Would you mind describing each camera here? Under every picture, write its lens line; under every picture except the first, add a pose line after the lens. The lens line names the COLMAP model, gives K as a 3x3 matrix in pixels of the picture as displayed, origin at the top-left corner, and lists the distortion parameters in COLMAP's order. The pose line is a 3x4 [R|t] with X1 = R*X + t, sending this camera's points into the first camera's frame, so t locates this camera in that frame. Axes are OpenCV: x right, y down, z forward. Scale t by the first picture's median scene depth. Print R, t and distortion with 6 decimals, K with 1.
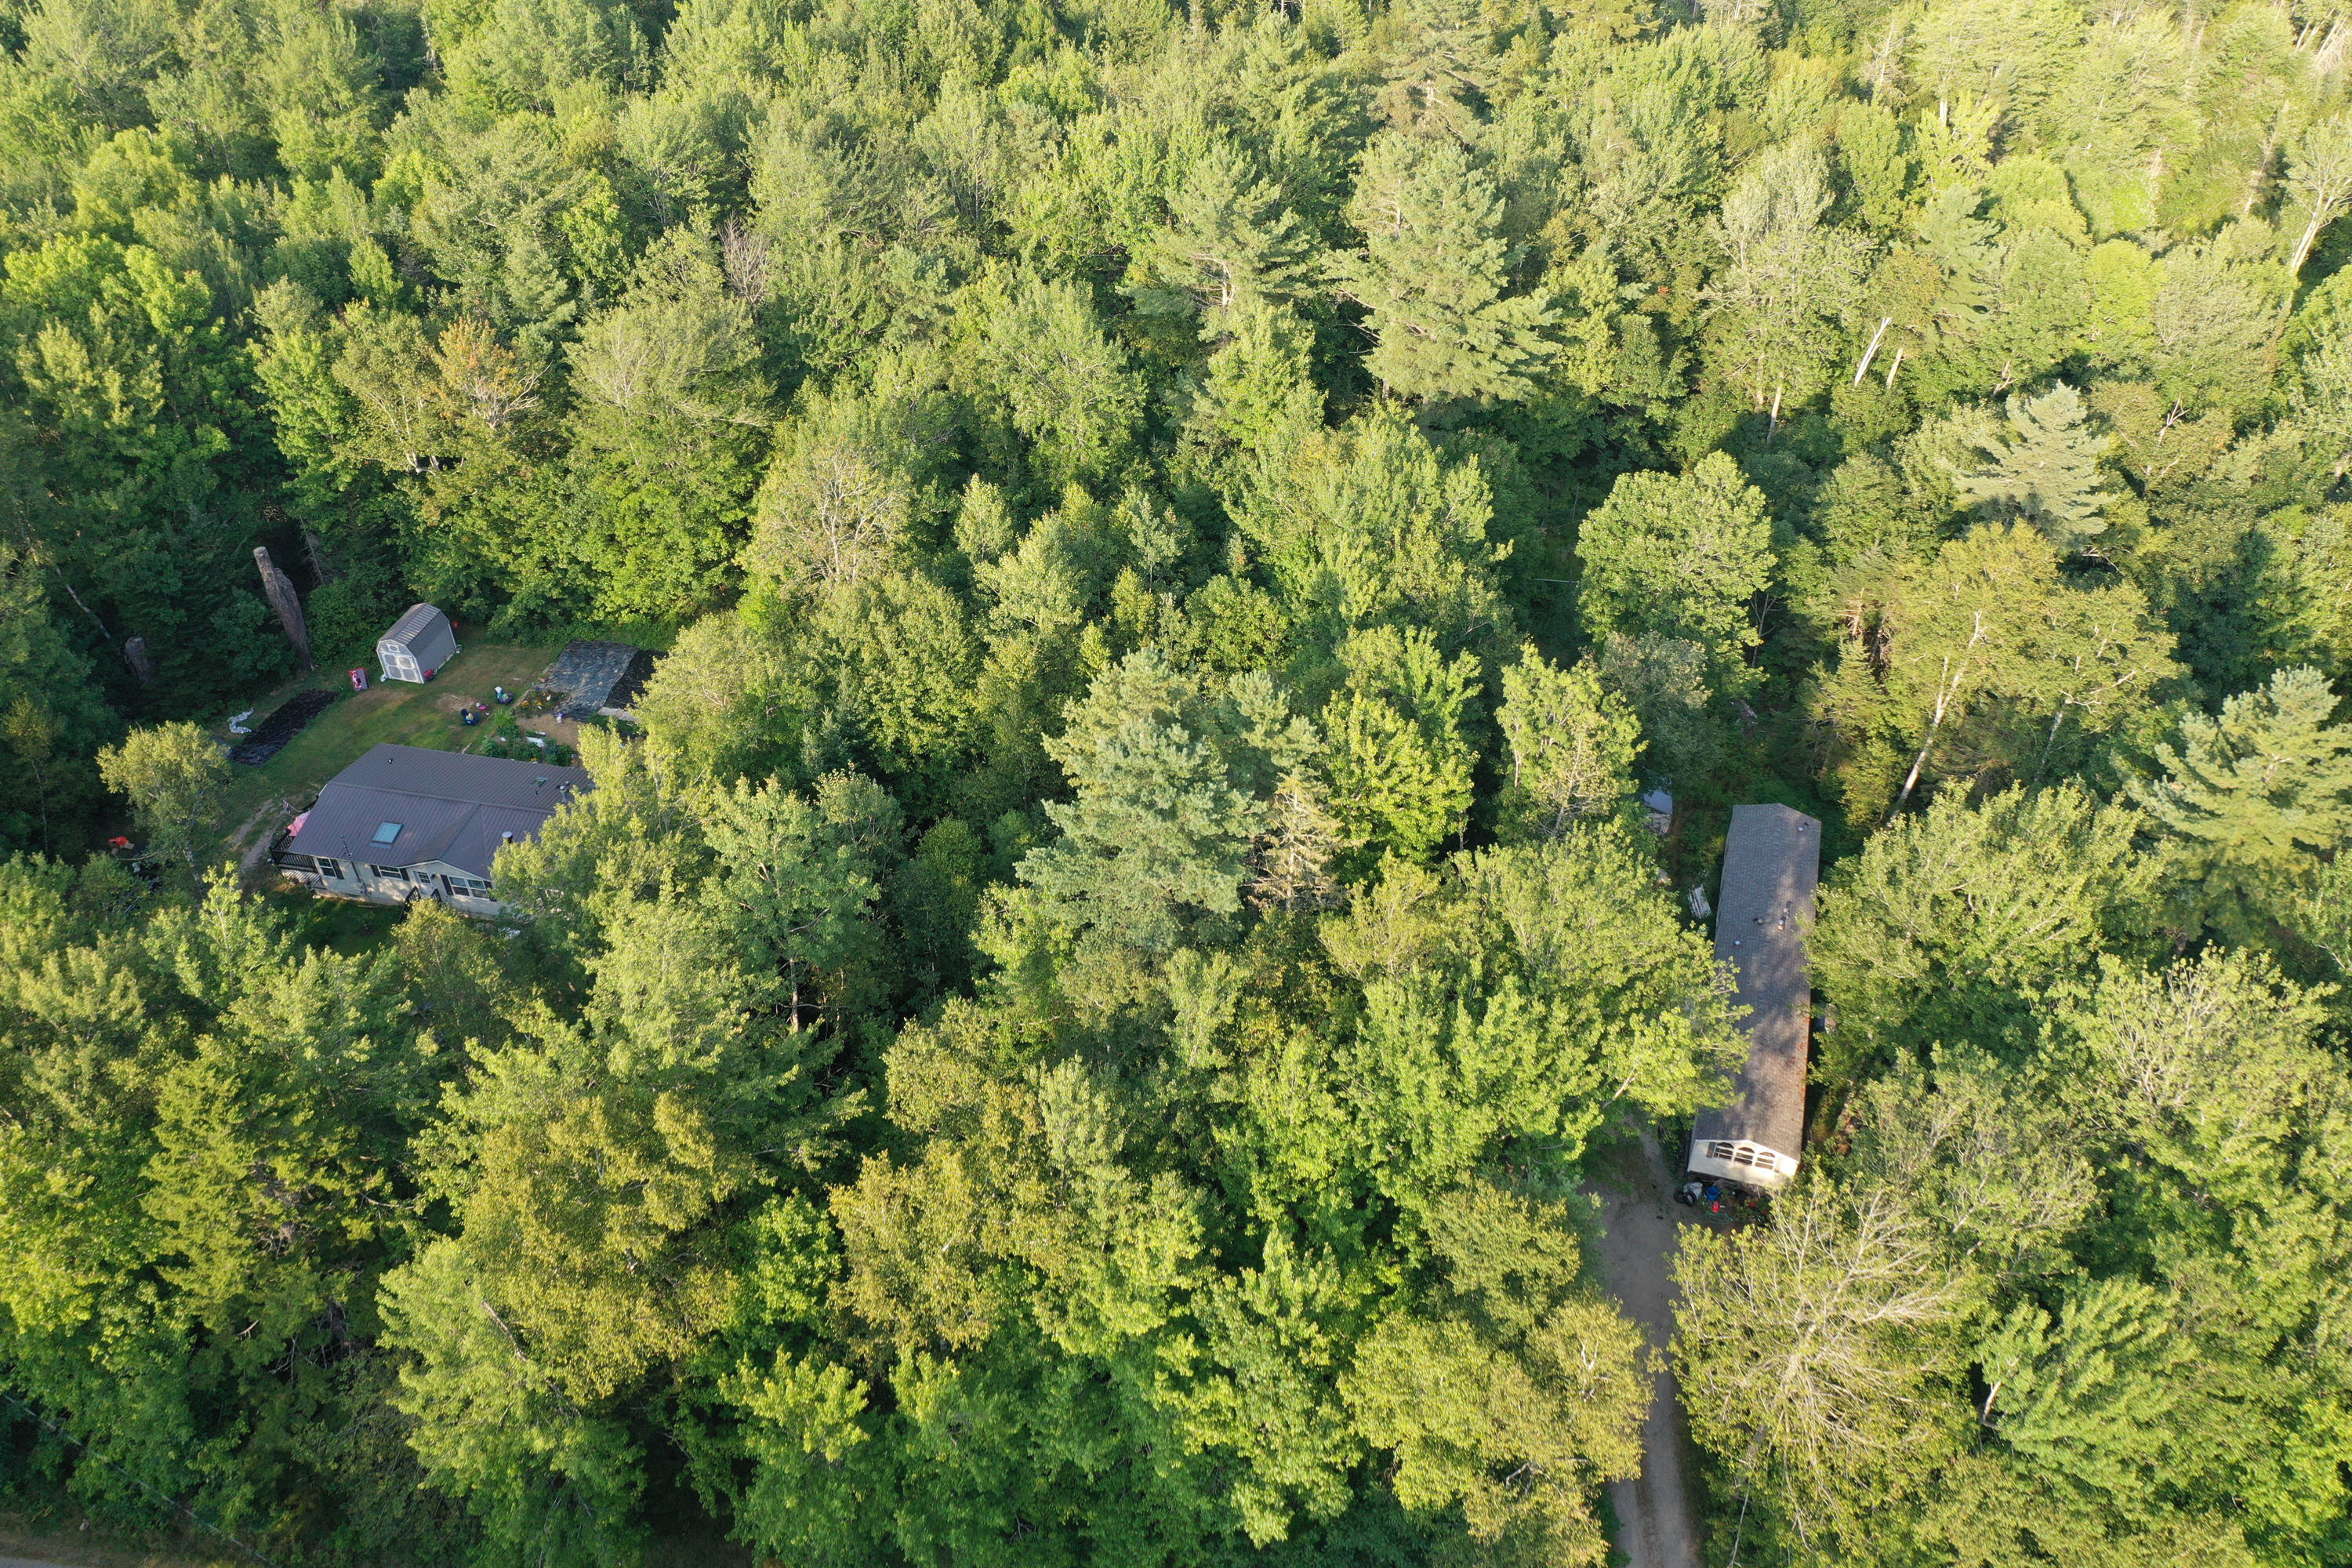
lens RADIAL K [[1816.1, 0, 1179.0], [0, 1816.1, 770.4], [0, 0, 1]] dist [0.003086, 0.001221]
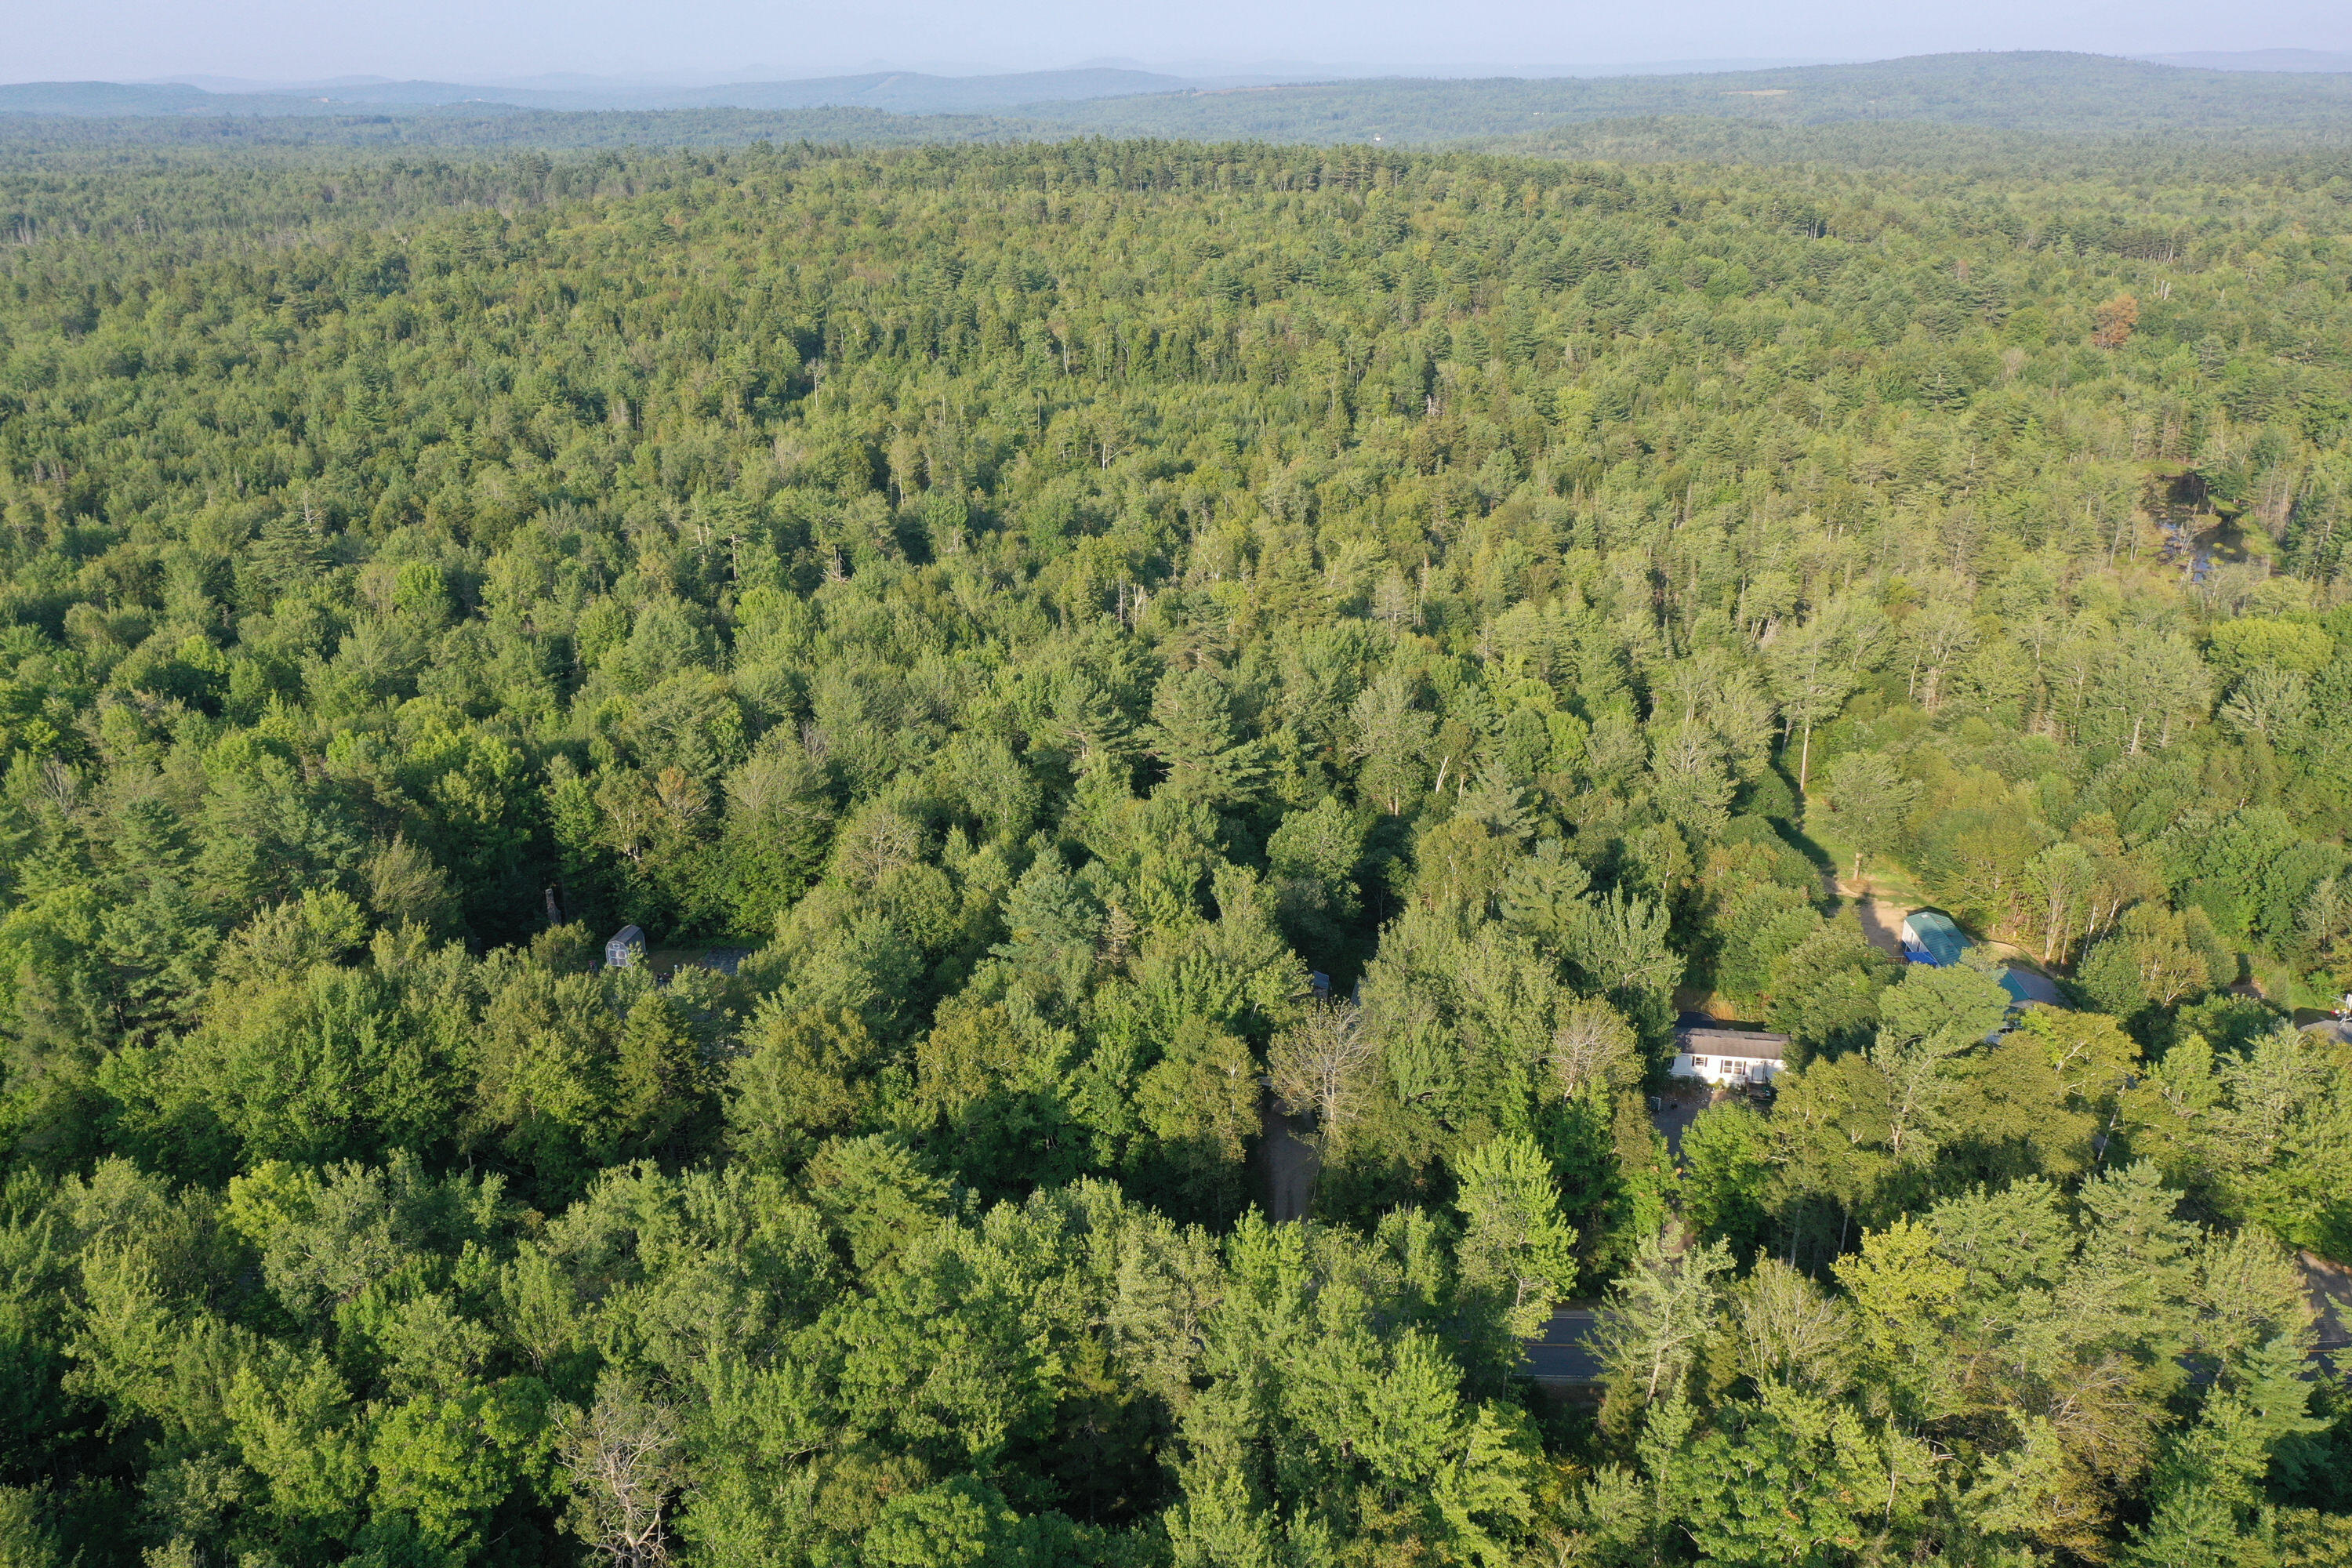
lens RADIAL K [[1836.7, 0, 1176.0], [0, 1836.7, 784.0], [0, 0, 1]] dist [-0.003618, 0.001961]
pose [[0.997580, -0.025269, 0.064777, -0.001928], [0.045305, 0.942939, -0.329869, 0.392688], [-0.052745, 0.332005, 0.941802, -0.750499]]
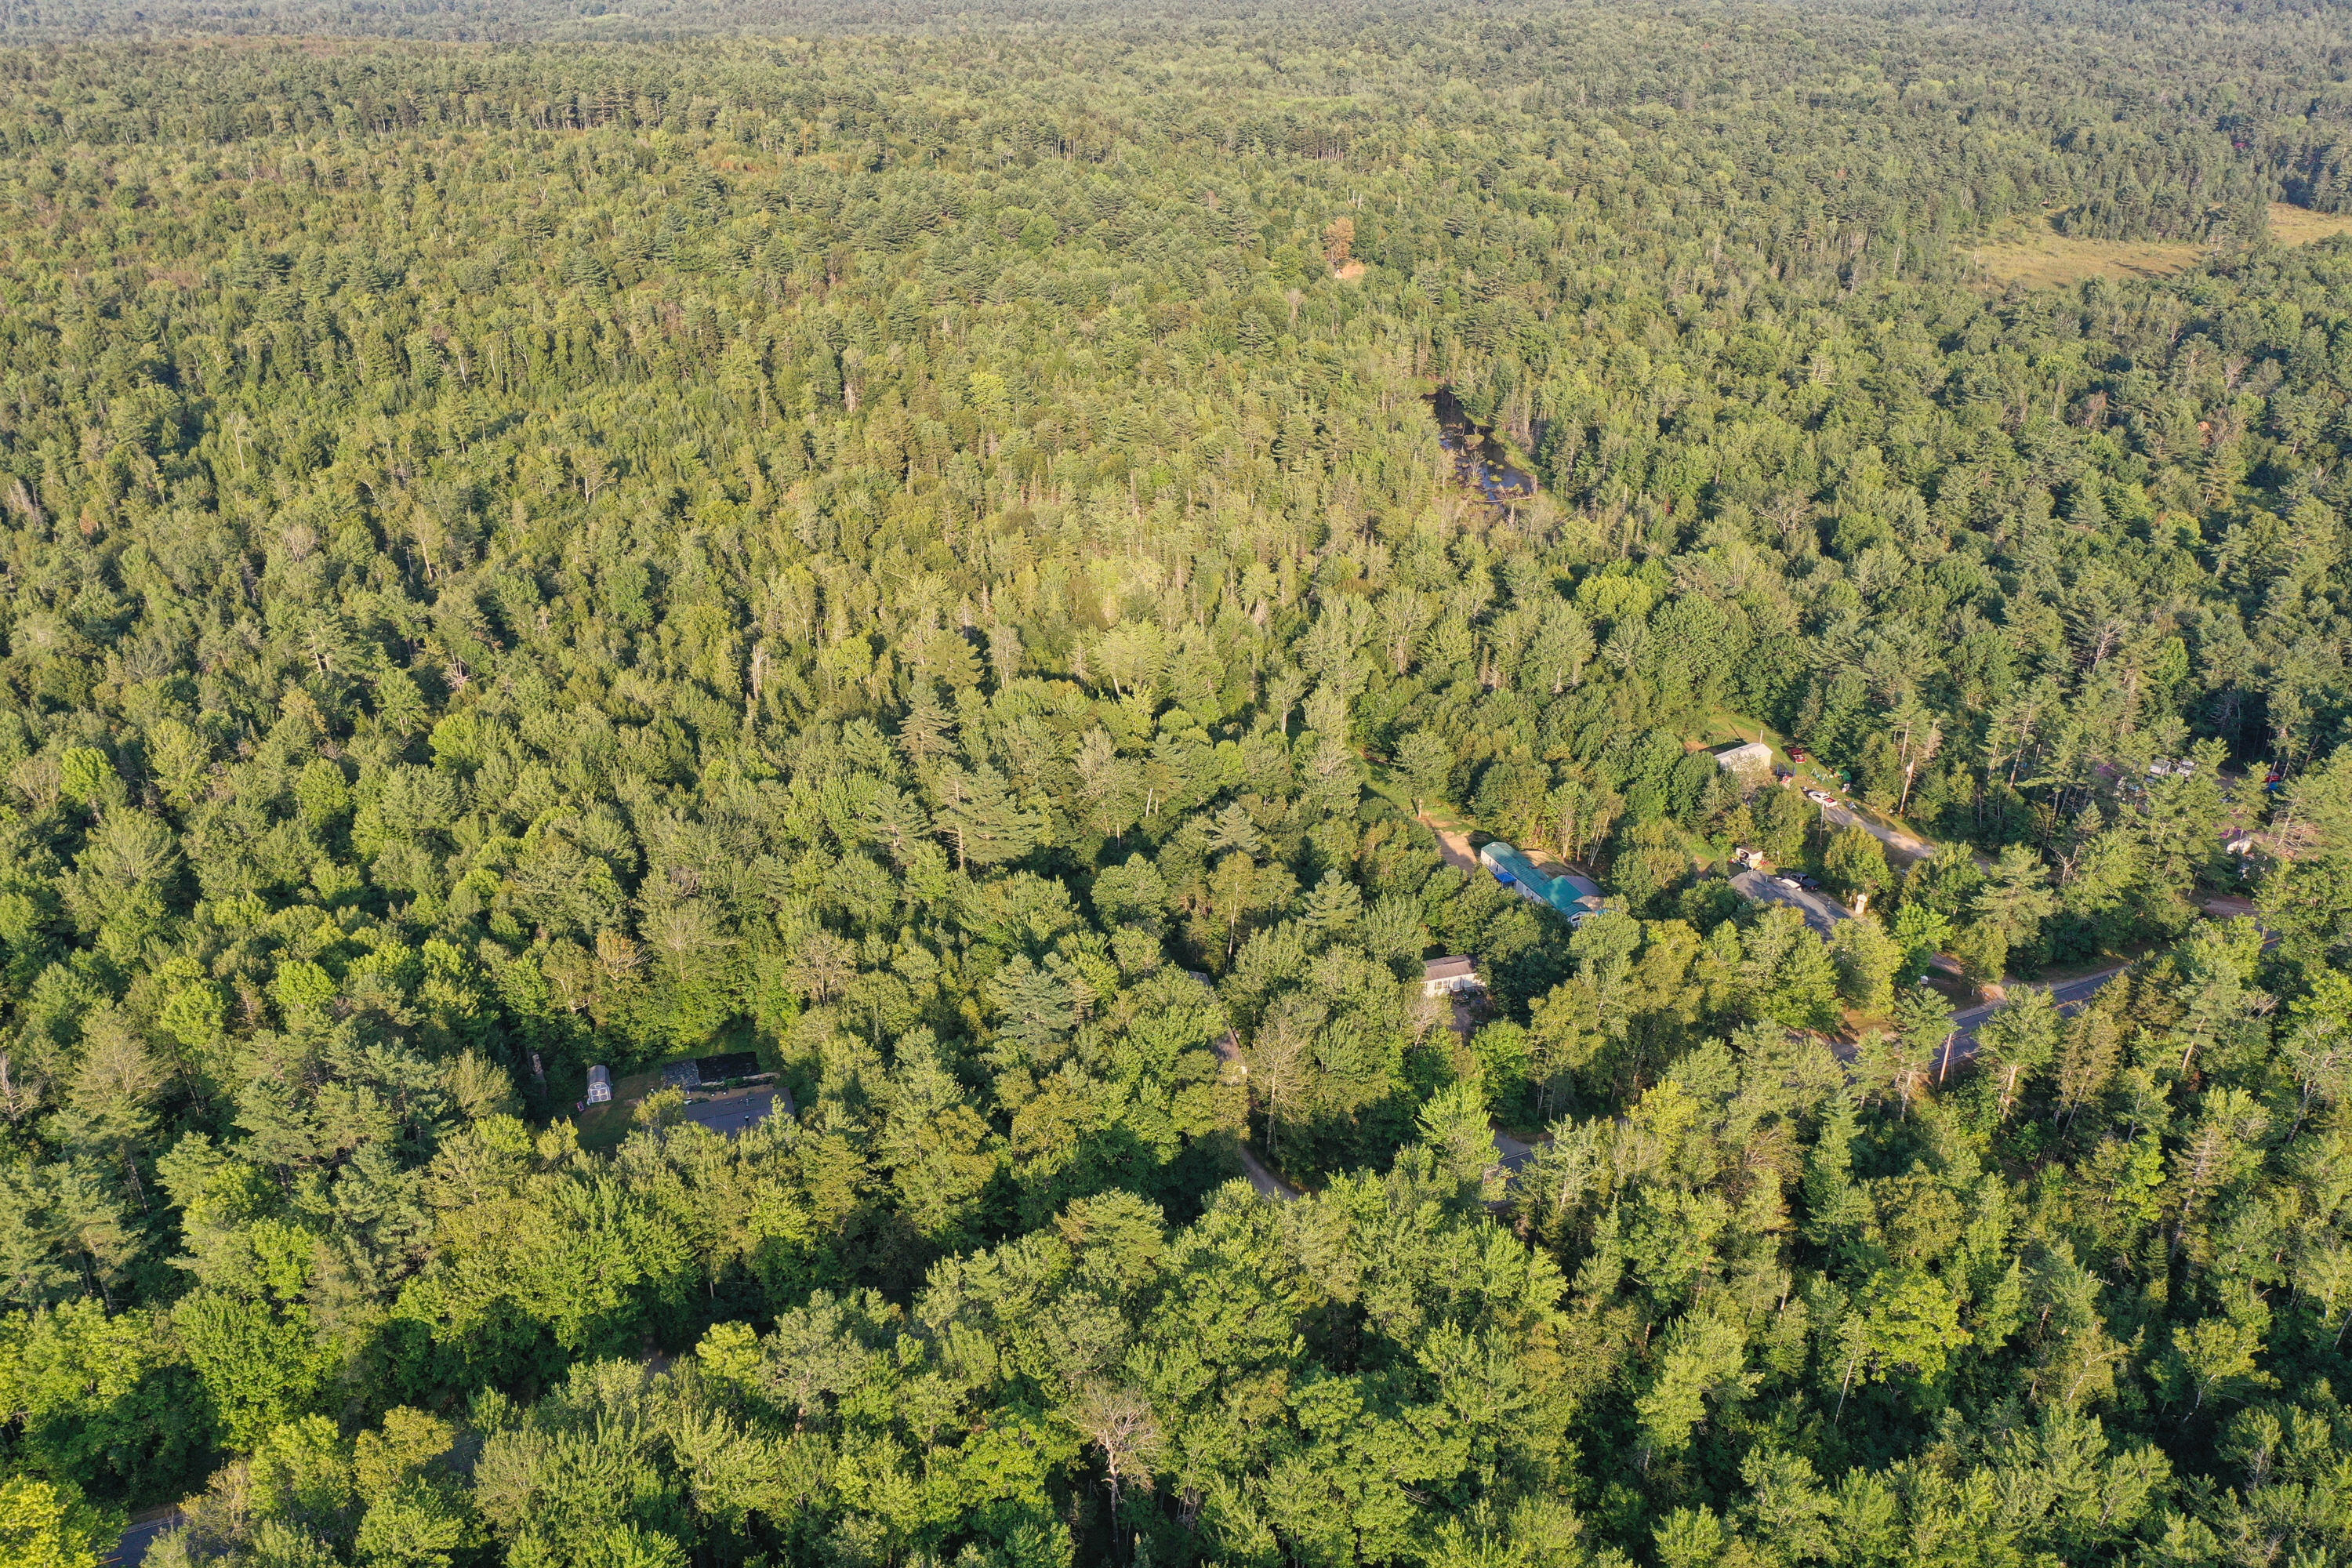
lens RADIAL K [[1836.7, 0, 1176.0], [0, 1836.7, 784.0], [0, 0, 1]] dist [-0.003618, 0.001961]
pose [[0.866768, -0.216344, 0.449343, -0.729101], [0.318679, 0.933328, -0.165354, 0.172993], [-0.383612, 0.286520, 0.877923, -1.246553]]
